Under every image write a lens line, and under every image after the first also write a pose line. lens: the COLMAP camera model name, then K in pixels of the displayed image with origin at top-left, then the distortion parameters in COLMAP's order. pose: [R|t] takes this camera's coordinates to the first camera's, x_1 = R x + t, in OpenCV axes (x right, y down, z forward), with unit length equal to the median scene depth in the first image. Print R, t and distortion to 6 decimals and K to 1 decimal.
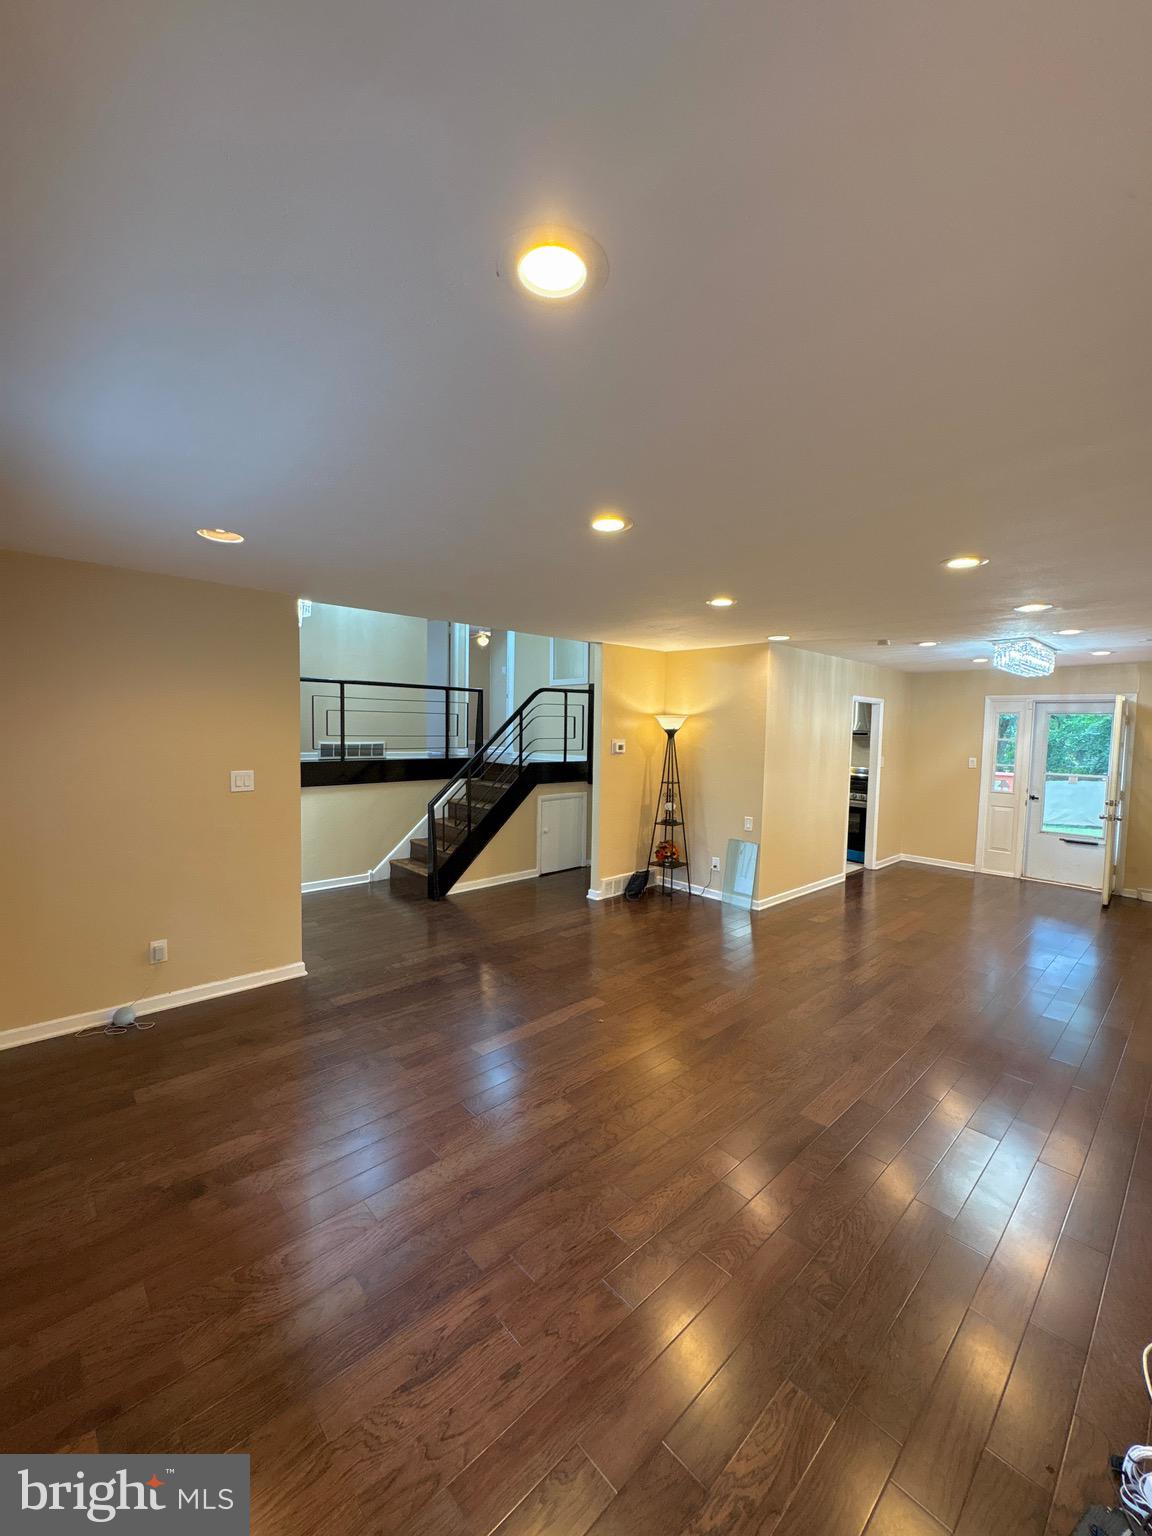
lens RADIAL K [[609.1, 0, 583.2], [0, 609.1, 767.1], [0, 0, 1]] dist [0.000611, -0.000650]
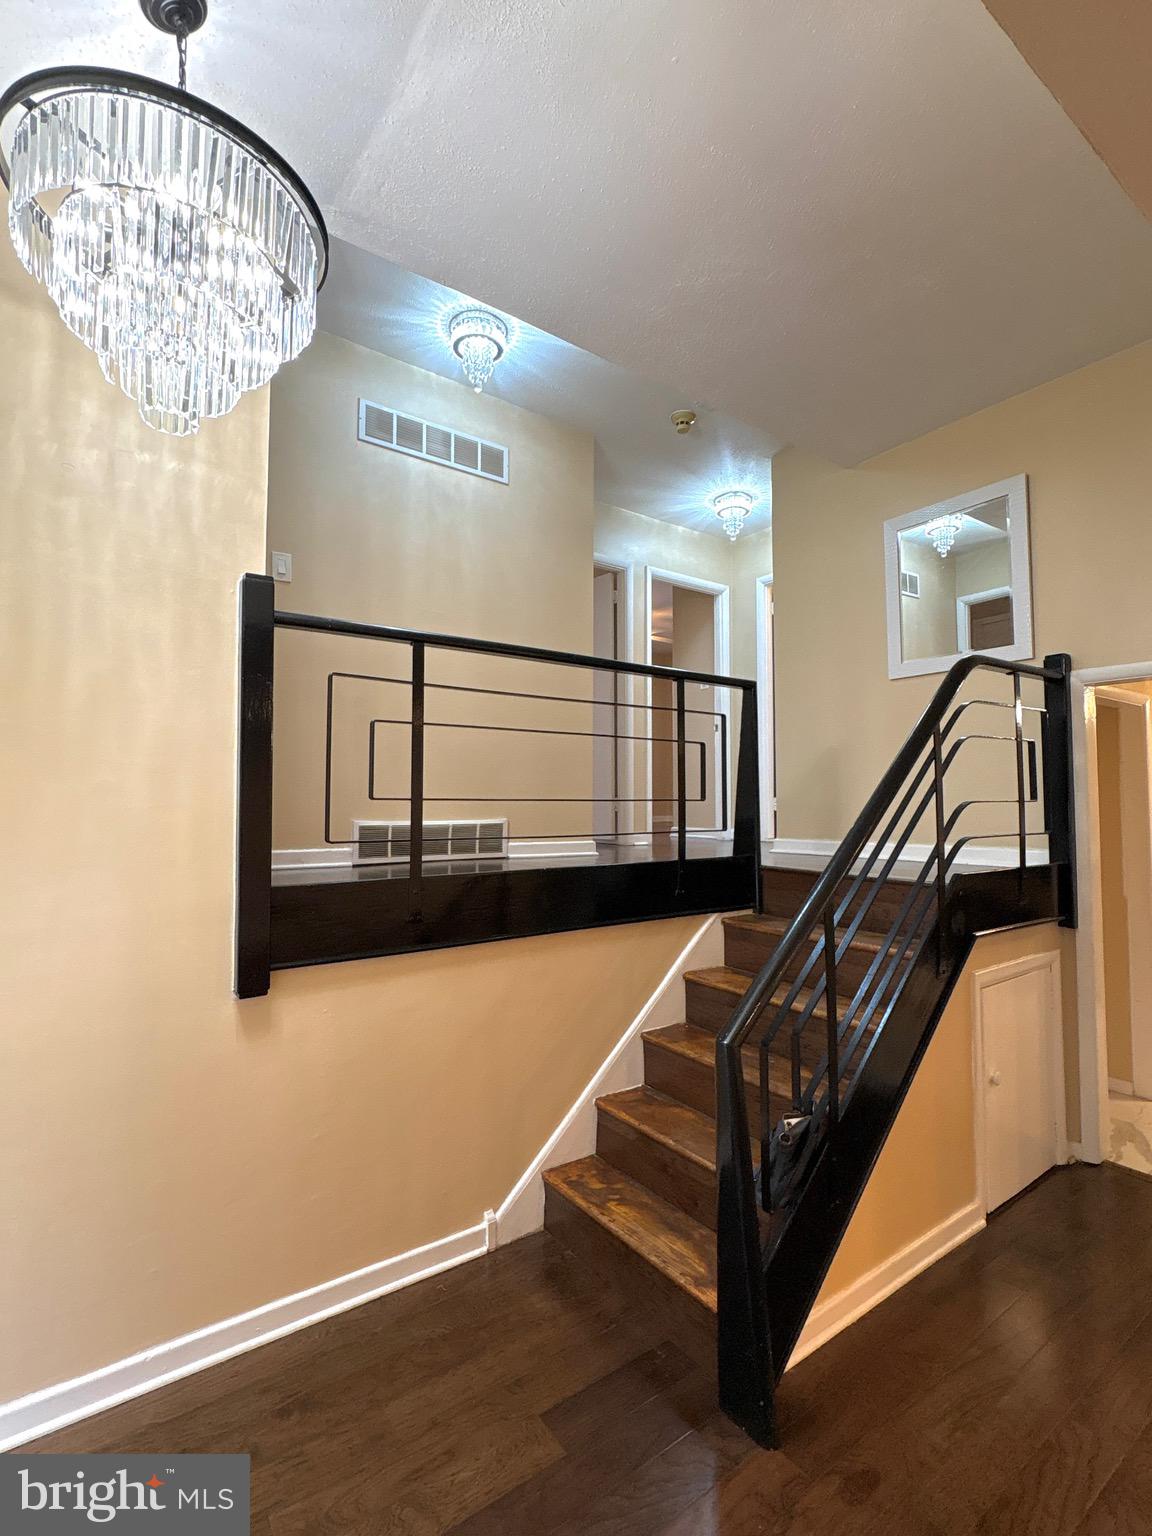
lens RADIAL K [[710.4, 0, 573.4], [0, 710.4, 766.3], [0, 0, 1]] dist [0.004262, 0.000071]
pose [[0.990654, -0.025998, -0.133901, -0.235393], [0.009079, 0.992059, -0.125443, -0.017789], [0.136099, 0.123055, 0.983023, 0.573039]]
